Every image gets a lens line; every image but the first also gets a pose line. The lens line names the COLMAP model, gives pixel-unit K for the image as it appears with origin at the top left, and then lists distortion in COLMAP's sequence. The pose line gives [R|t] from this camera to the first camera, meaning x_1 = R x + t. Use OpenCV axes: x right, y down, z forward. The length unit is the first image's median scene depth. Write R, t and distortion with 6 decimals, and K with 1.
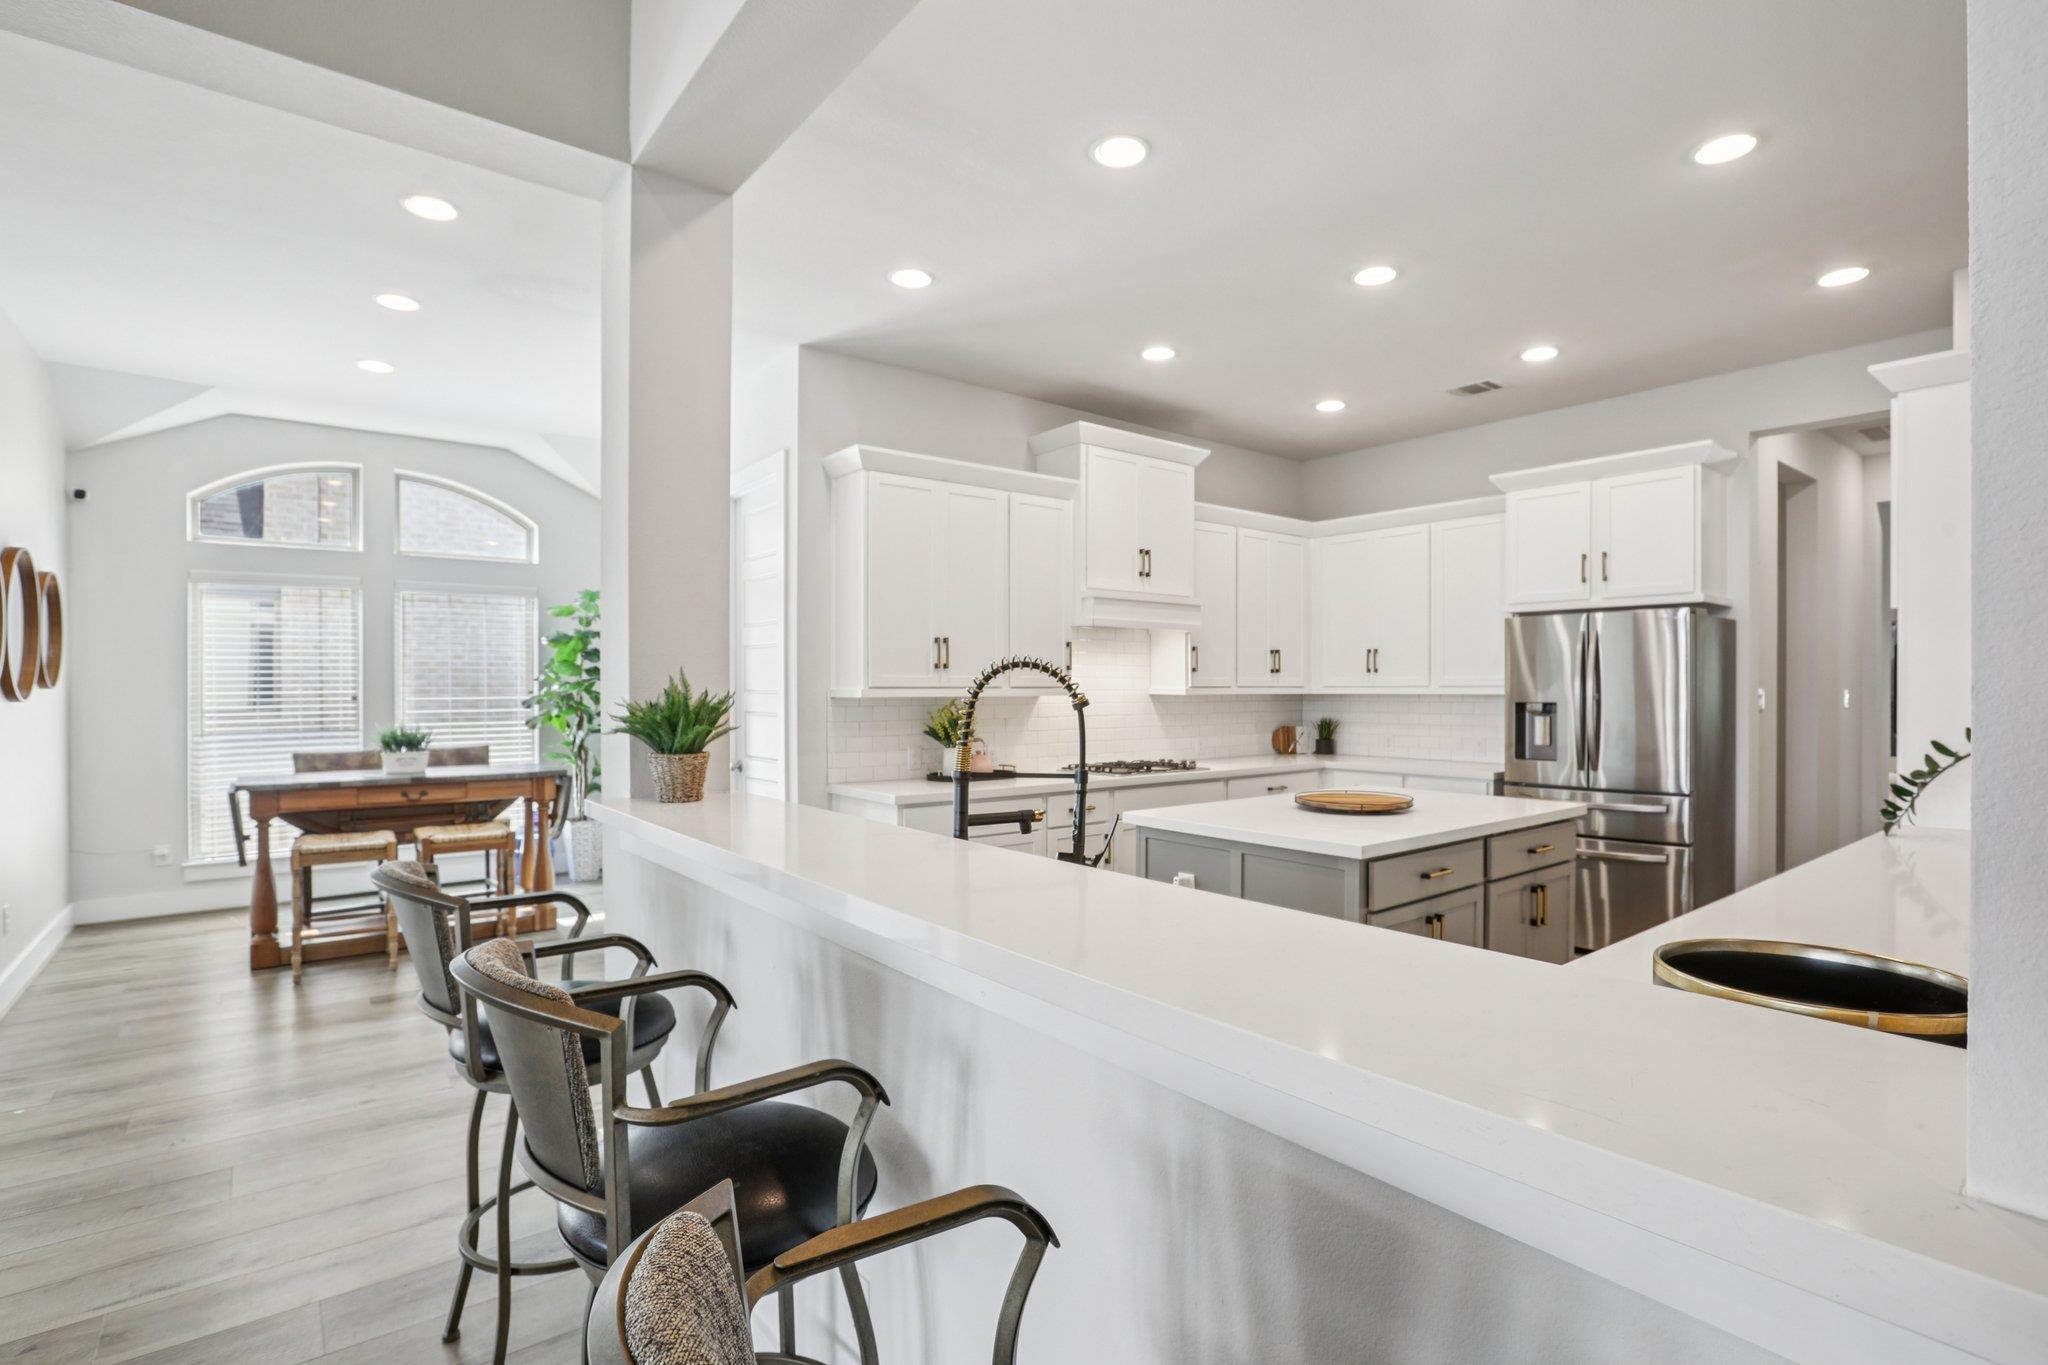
lens RADIAL K [[973.5, 0, 1037.5], [0, 973.5, 682.8], [0, 0, 1]] dist [-0.031224, 0.001296]
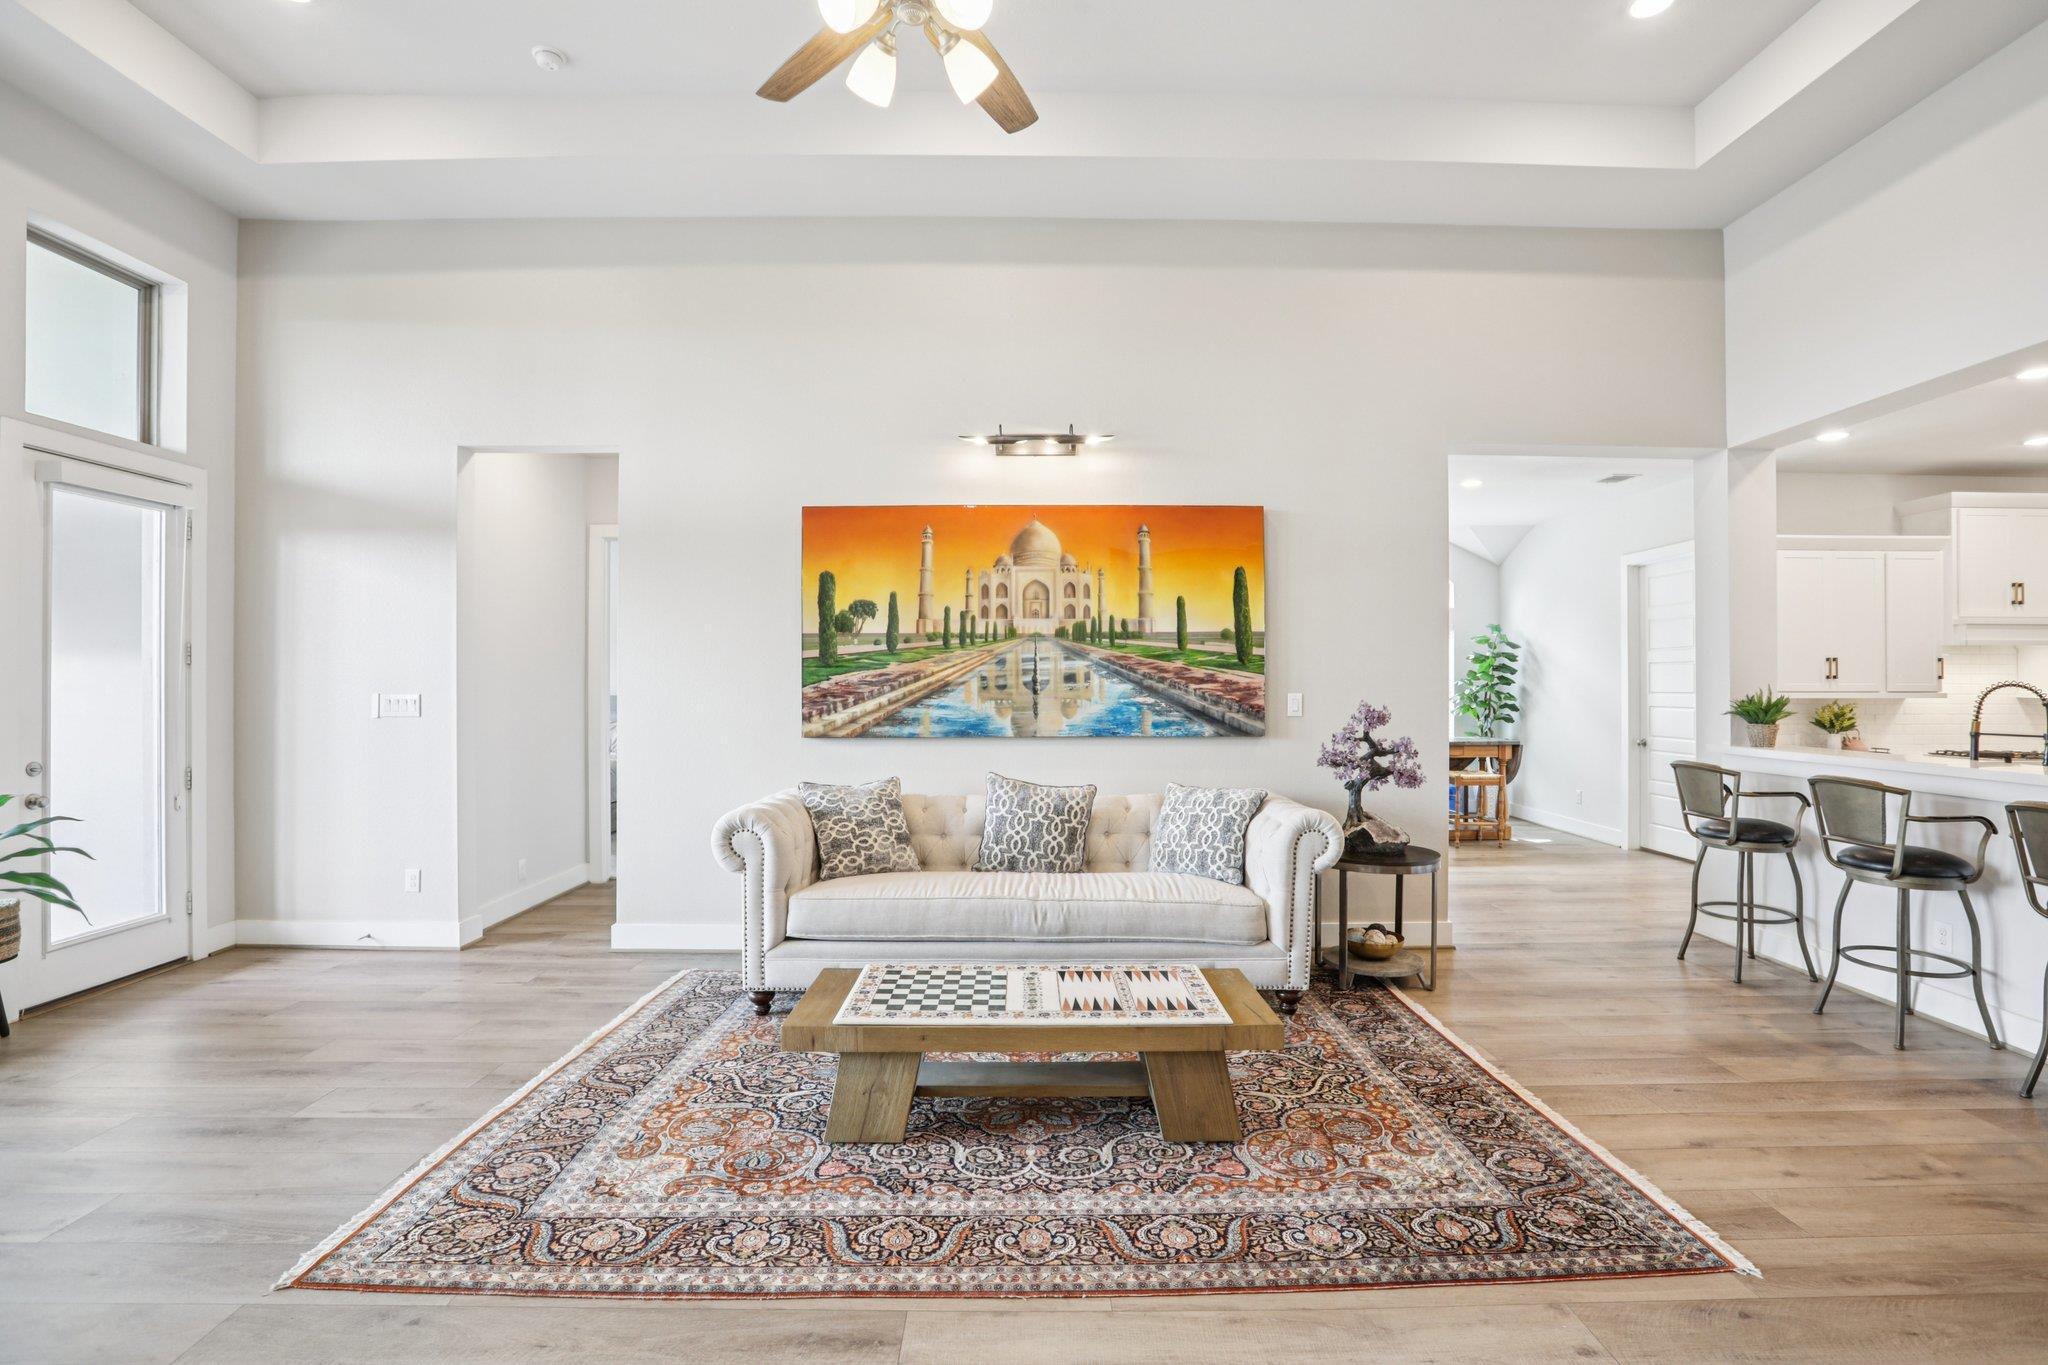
lens RADIAL K [[920.1, 0, 1053.2], [0, 920.1, 684.7], [0, 0, 1]] dist [-0.059396, 0.019175]
pose [[0.787605, 0.001089, -0.616179, -0.159579], [0.000495, 0.999997, 0.002400, -0.008011], [0.616180, -0.002195, 0.787602, -0.622425]]
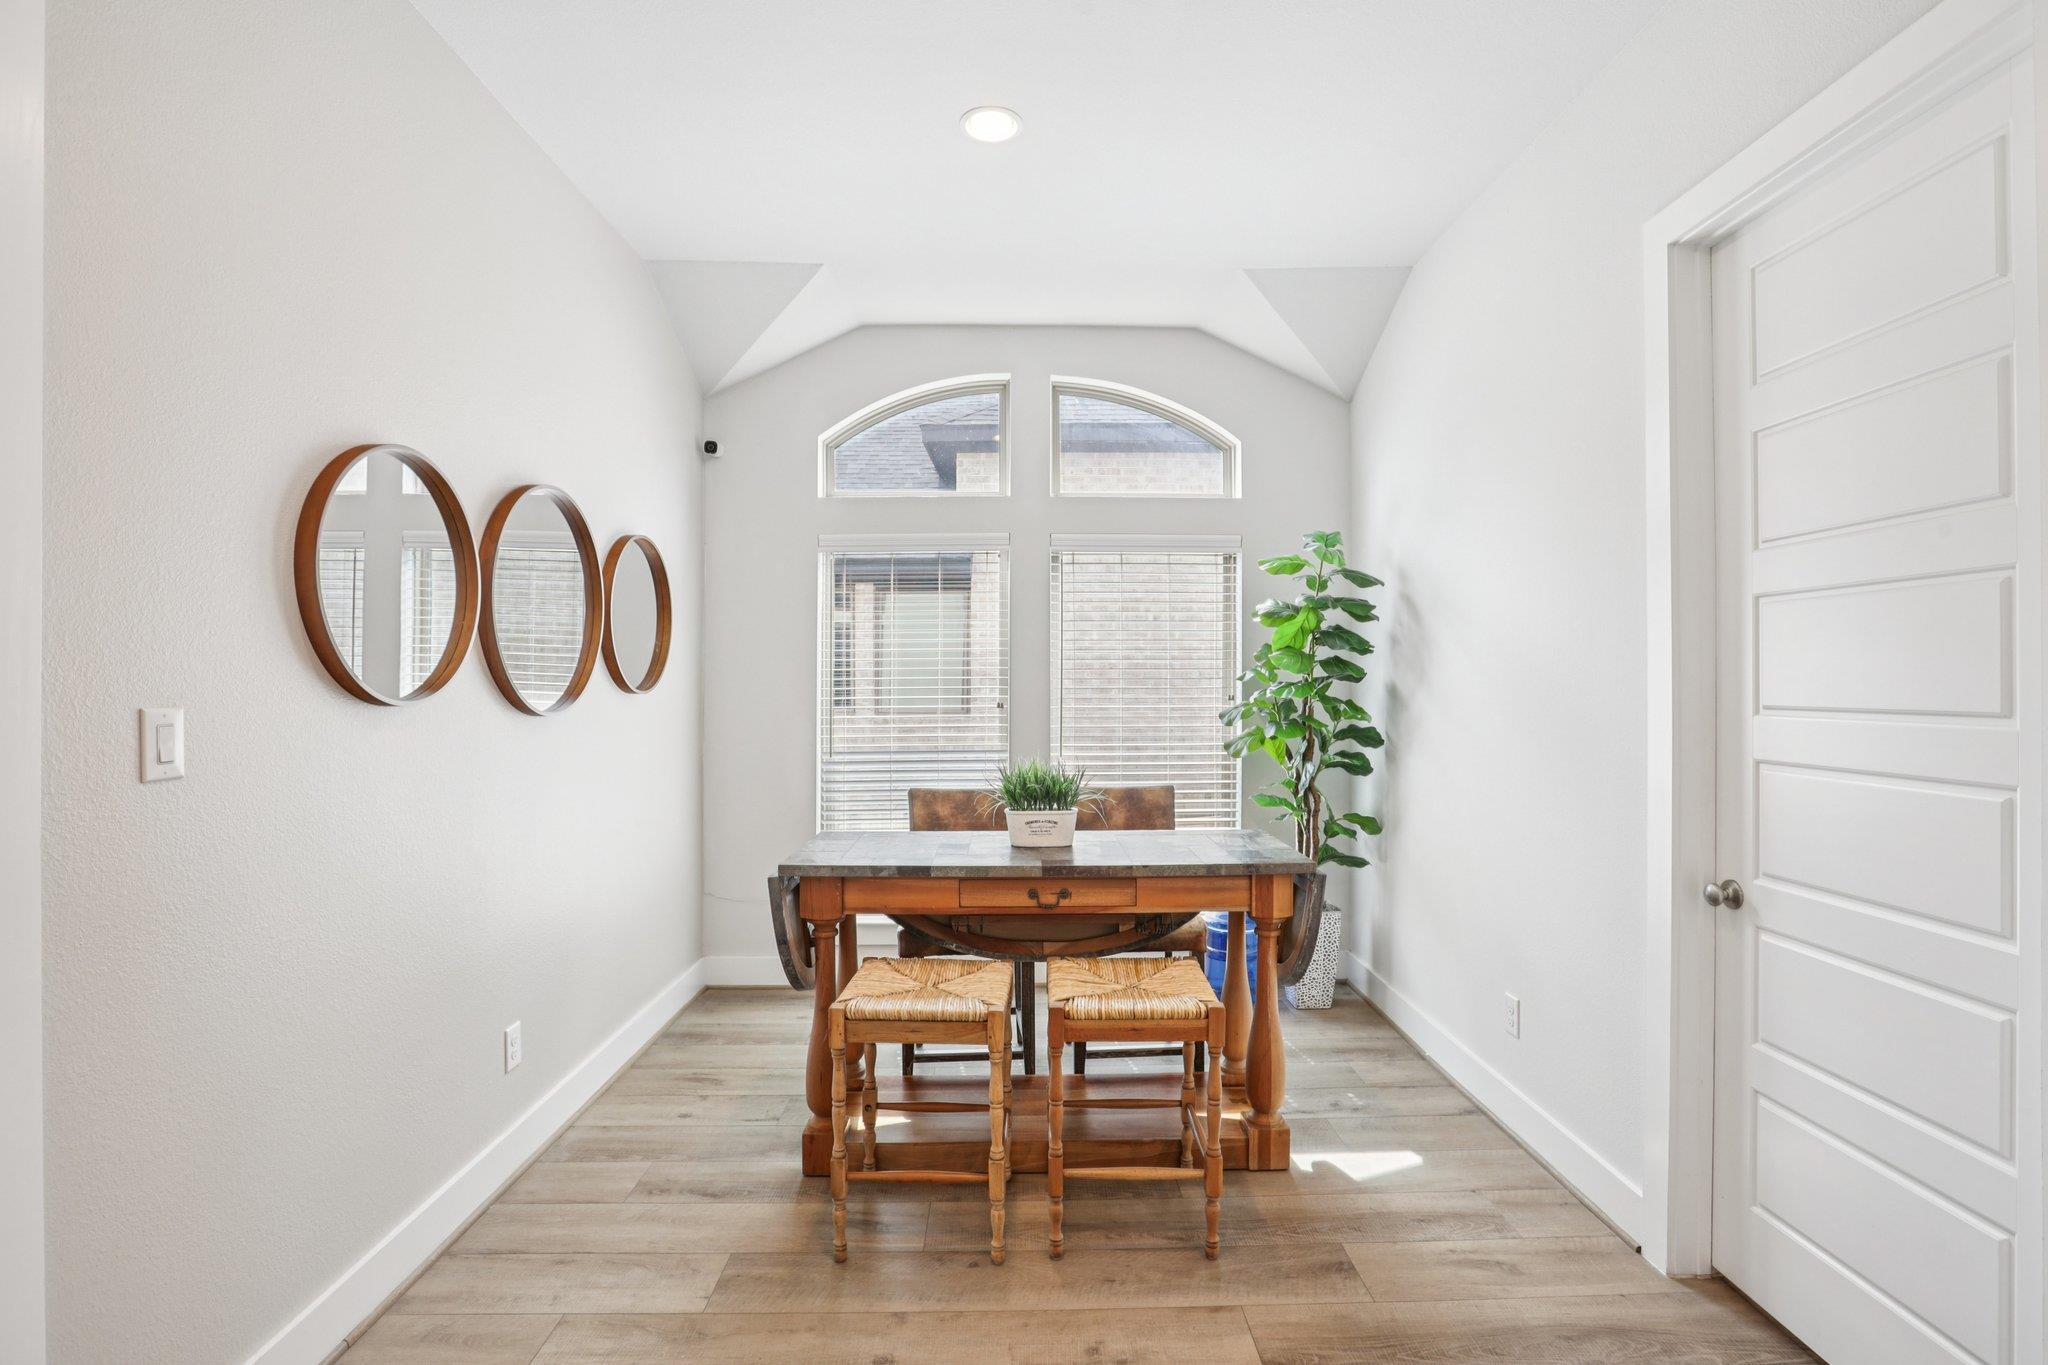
lens RADIAL K [[973.5, 0, 1037.5], [0, 973.5, 682.8], [0, 0, 1]] dist [-0.031224, 0.001296]
pose [[0.791597, 0.002927, -0.611037, -0.277029], [-0.000971, 0.999993, 0.003533, -0.003660], [0.611043, -0.002203, 0.791594, 0.486658]]
